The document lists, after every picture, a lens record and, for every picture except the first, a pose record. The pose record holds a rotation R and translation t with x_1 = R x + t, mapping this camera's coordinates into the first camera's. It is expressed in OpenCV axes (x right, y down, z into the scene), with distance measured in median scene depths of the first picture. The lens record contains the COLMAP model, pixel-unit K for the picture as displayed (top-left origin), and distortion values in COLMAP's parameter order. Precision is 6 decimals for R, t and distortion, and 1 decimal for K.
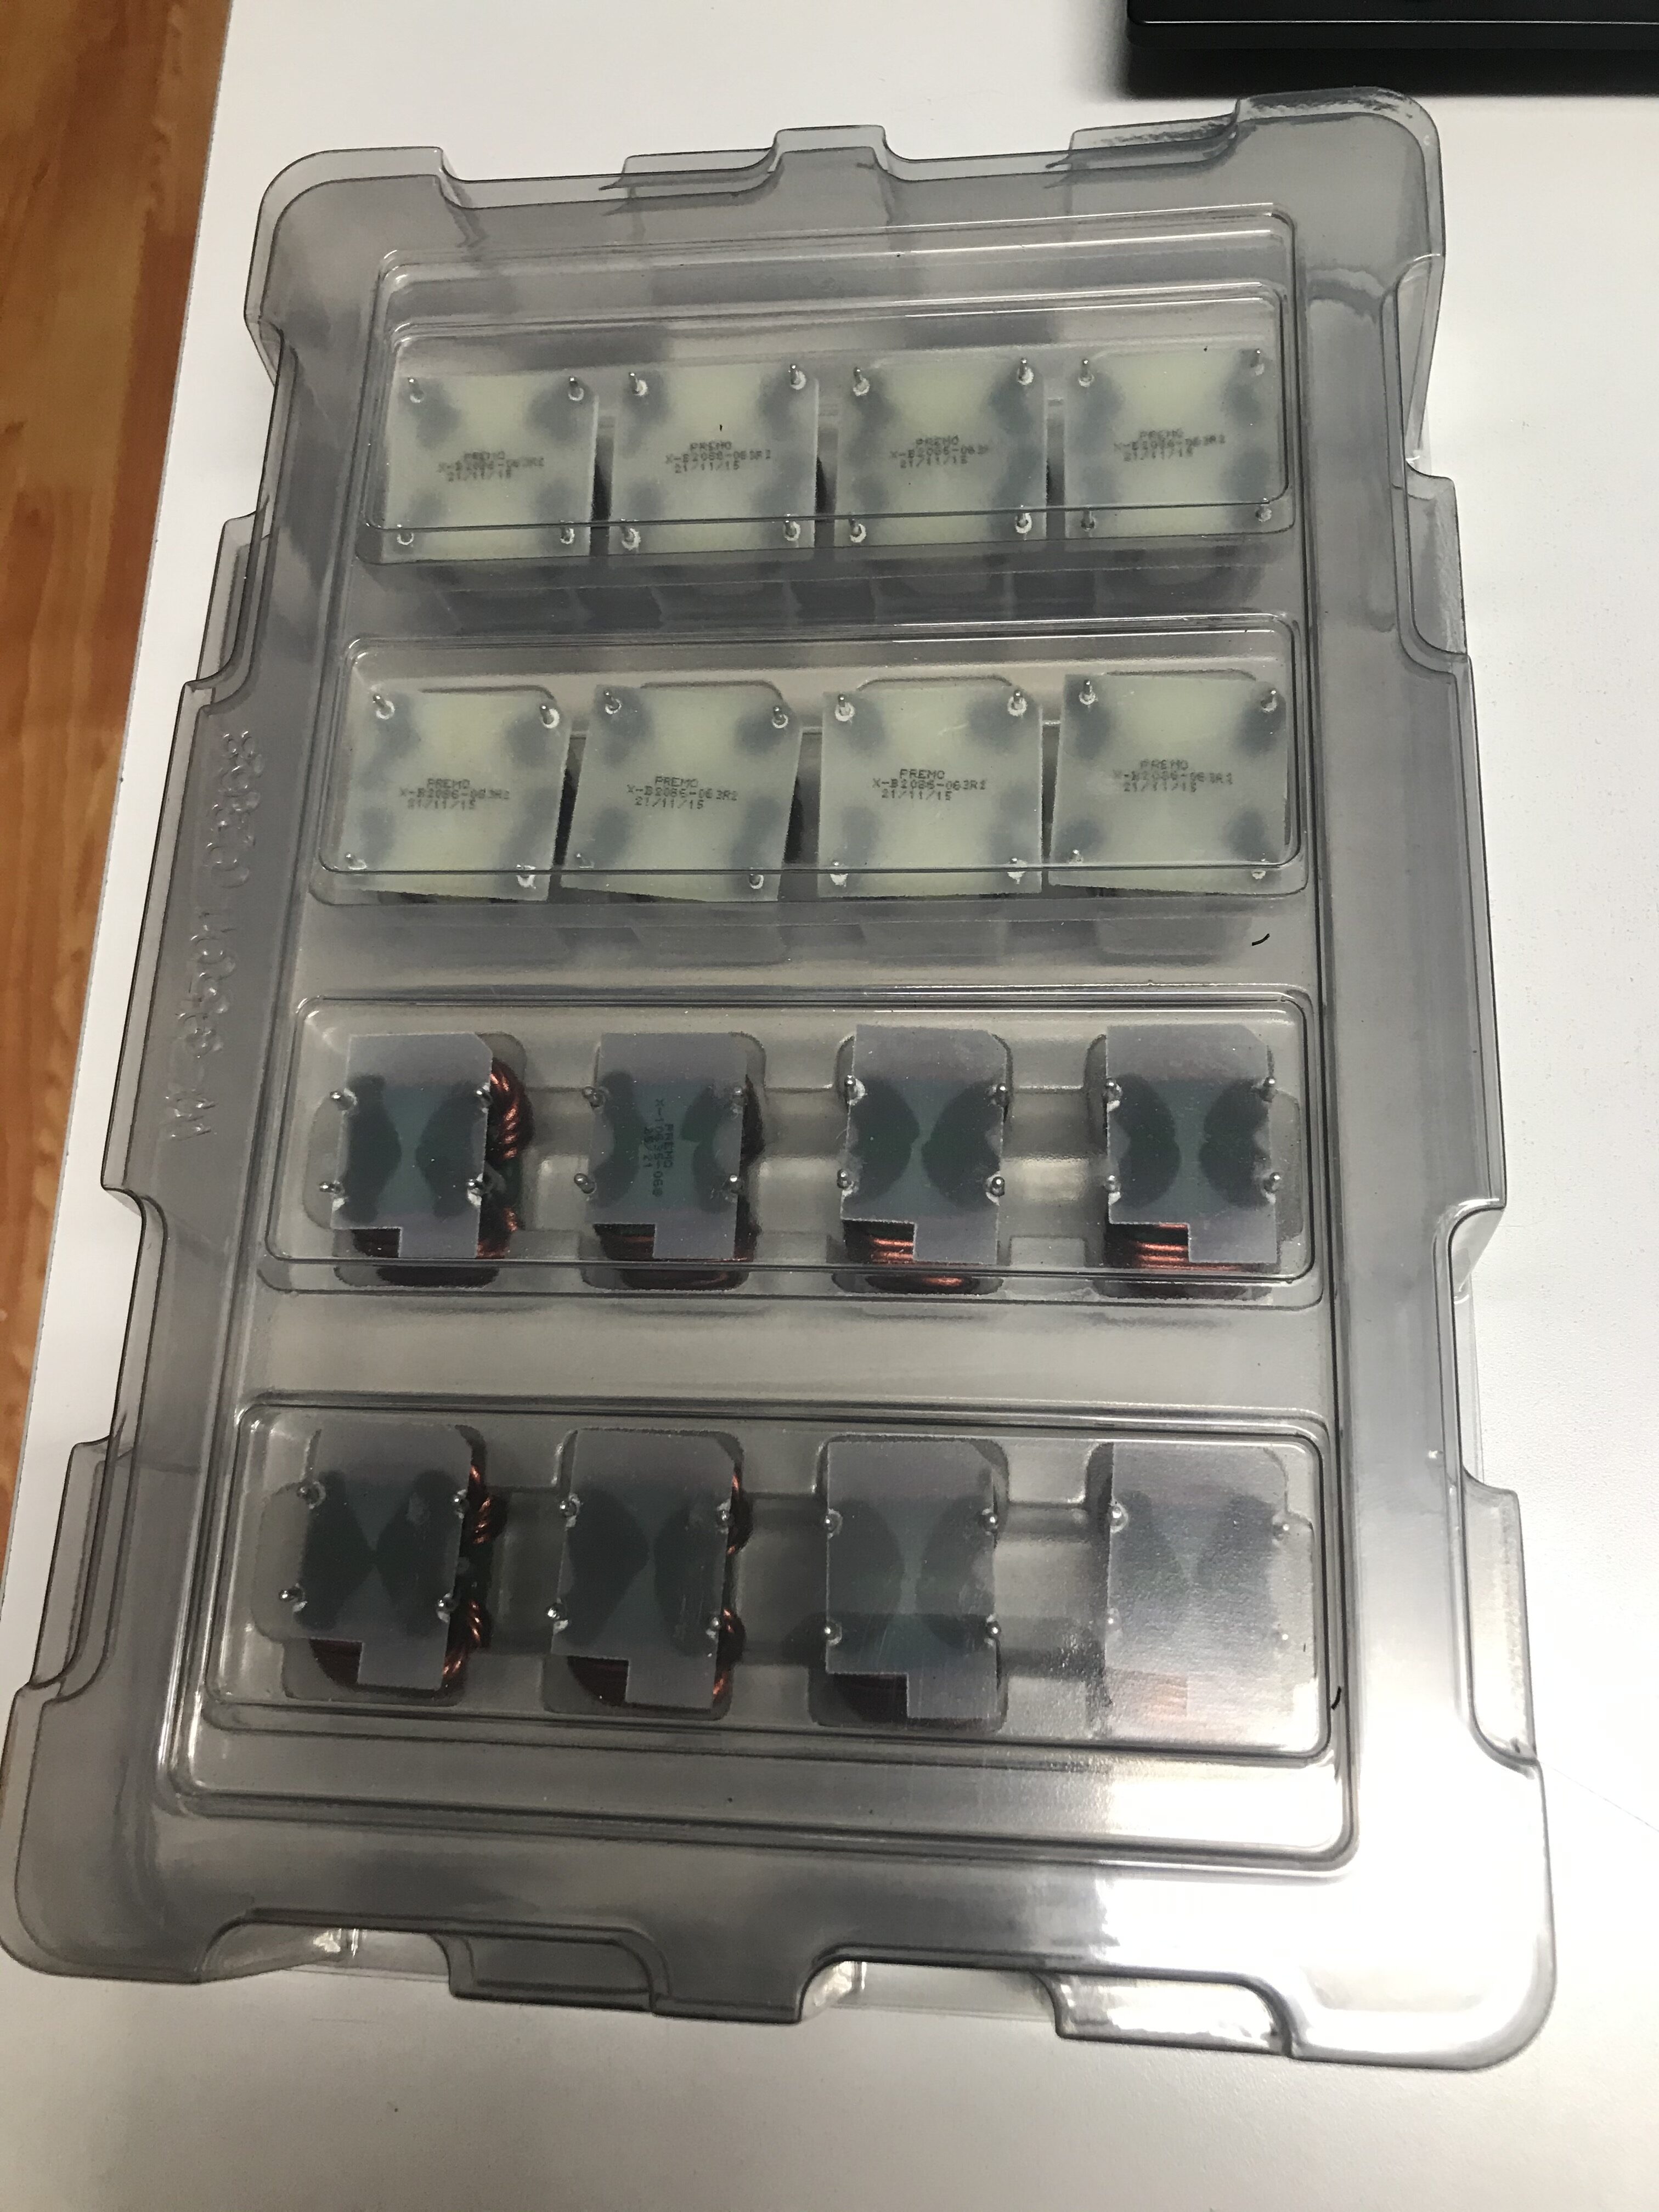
lens RADIAL K [[1839.8, 0, 829.5], [0, 1839.8, 1106.0], [0, 0, 1]] dist [0.073031, -0.117167]
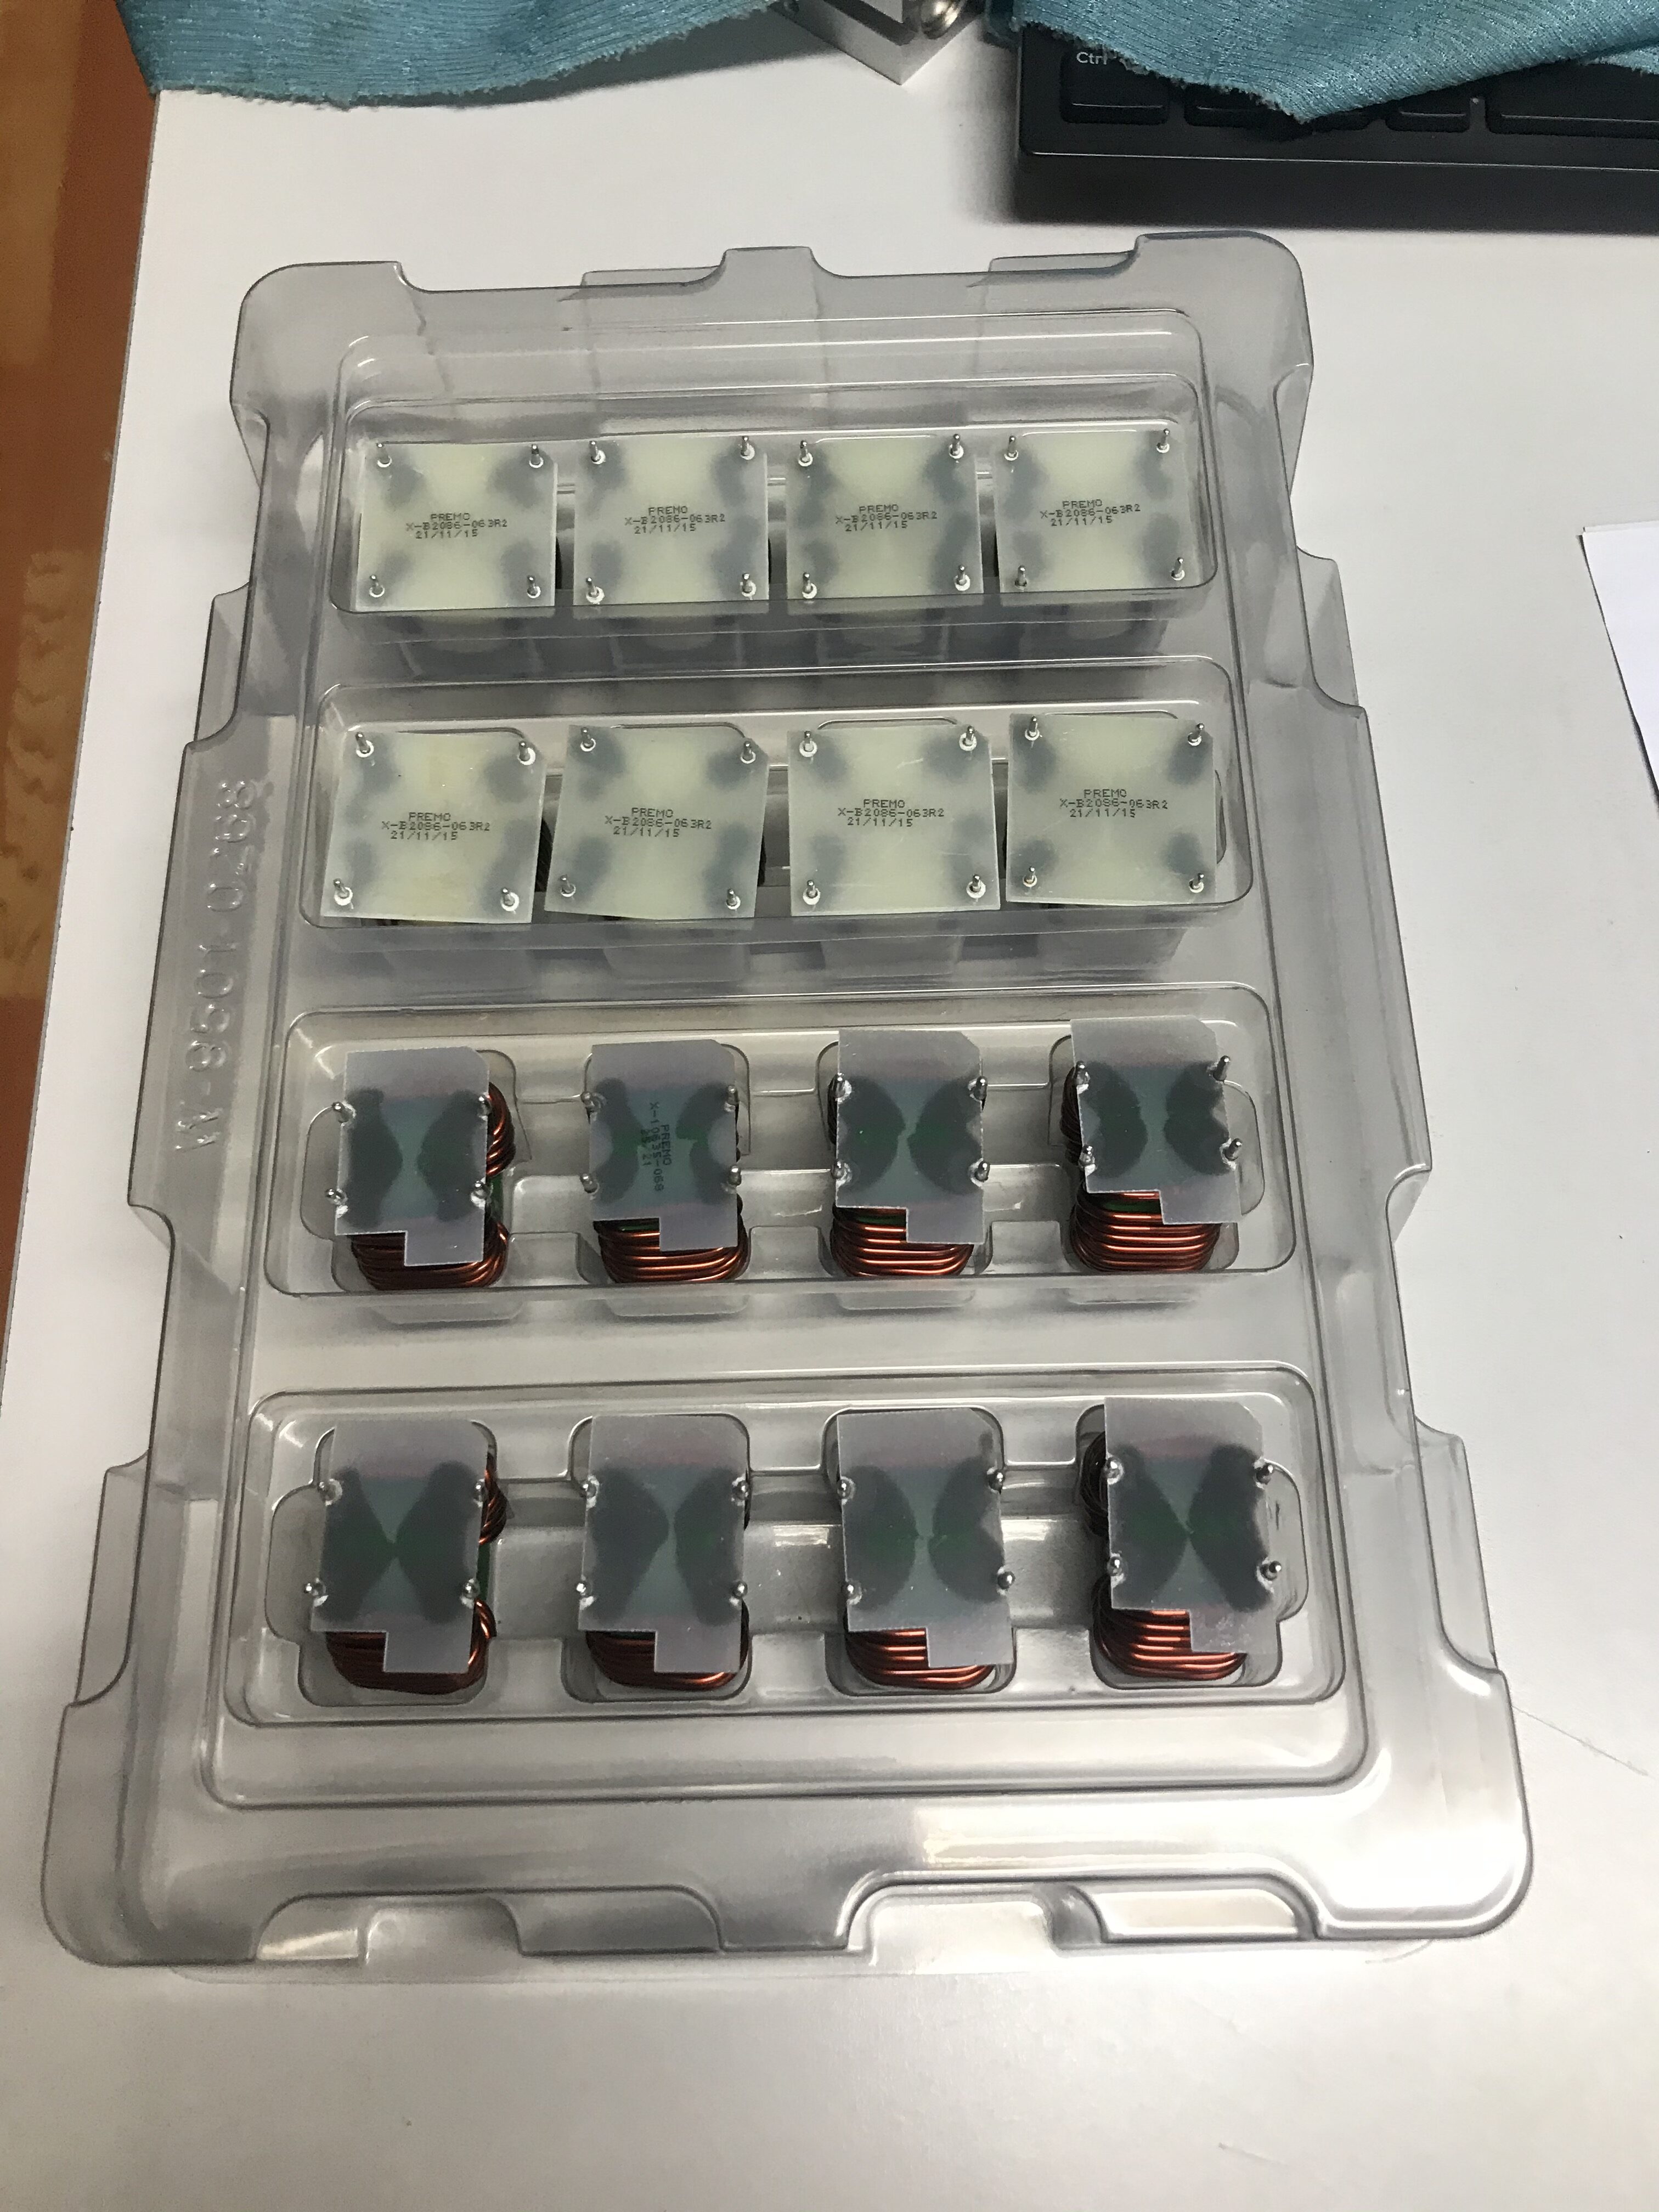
lens RADIAL K [[1839.8, 0, 829.5], [0, 1839.8, 1106.0], [0, 0, 1]] dist [0.073031, -0.117167]
pose [[0.993370, -0.020229, 0.113166, -0.104896], [0.028664, 0.996889, -0.073416, 0.073090], [-0.111329, 0.076173, 0.990860, -0.049046]]
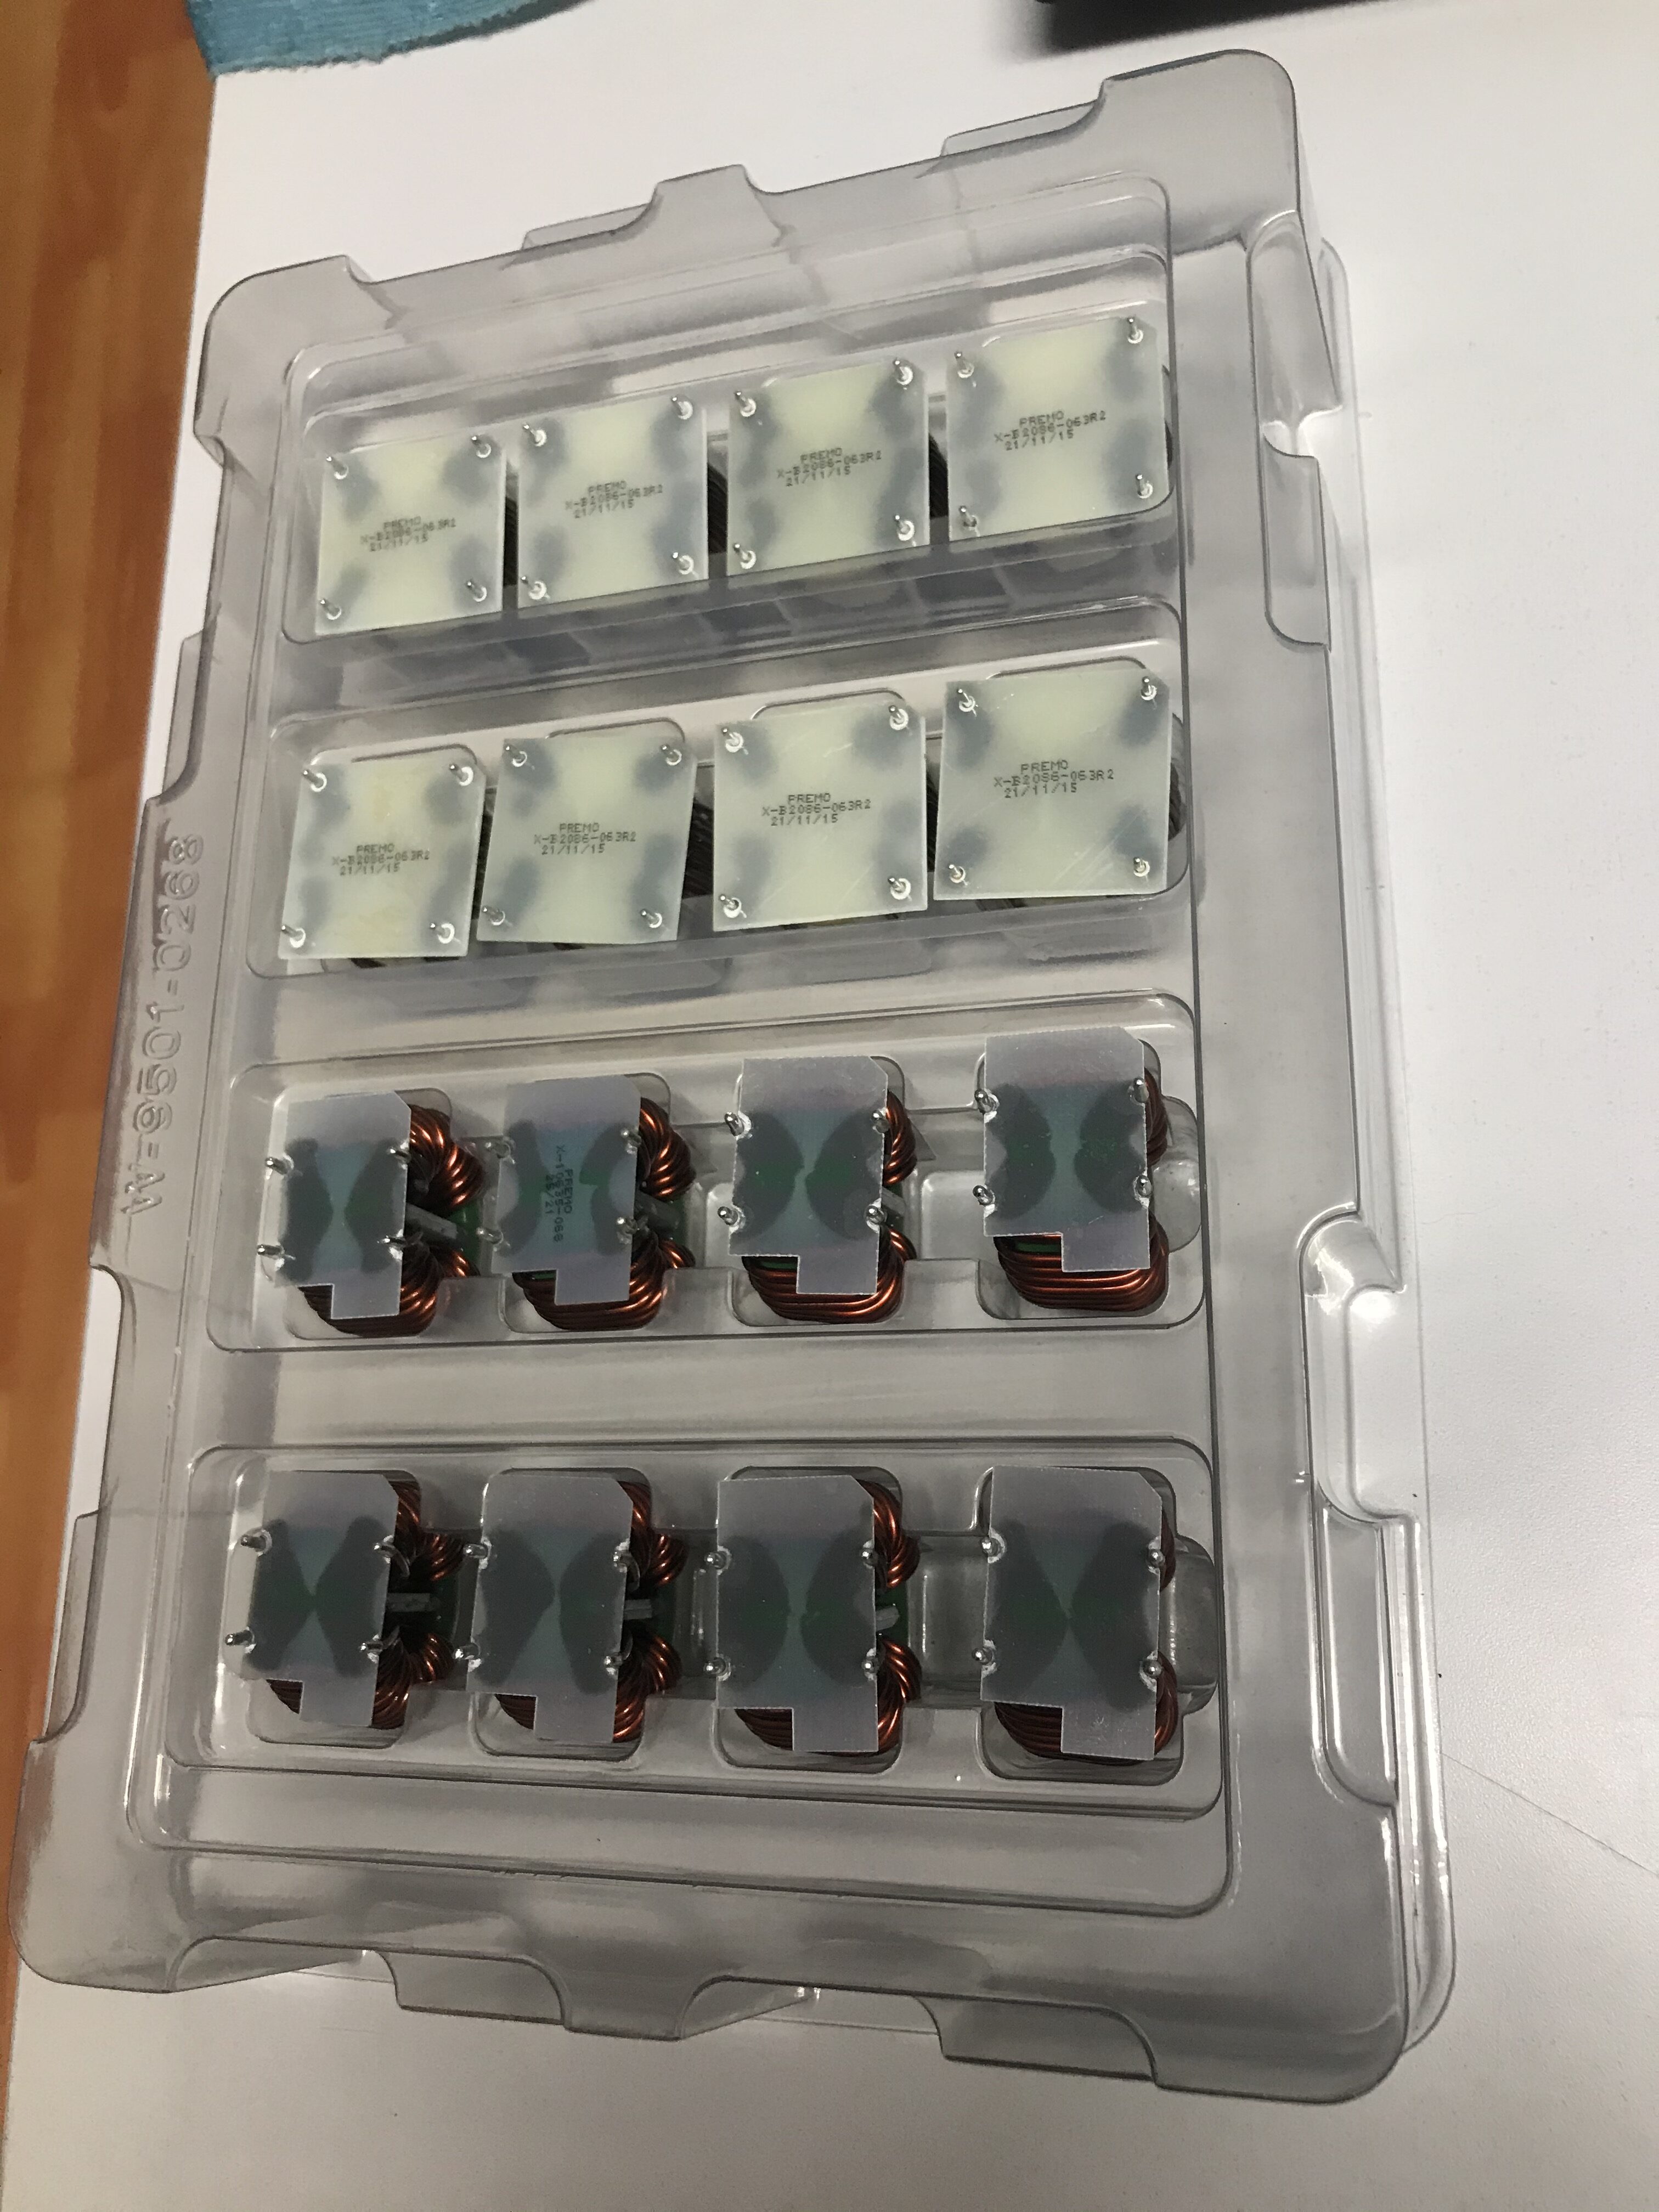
lens RADIAL K [[1839.8, 0, 829.5], [0, 1839.8, 1106.0], [0, 0, 1]] dist [0.073031, -0.117167]
pose [[0.982802, -0.069958, -0.170896, 0.215547], [0.074404, 0.997033, 0.019743, -0.032516], [0.169007, -0.032119, 0.985091, 0.016331]]
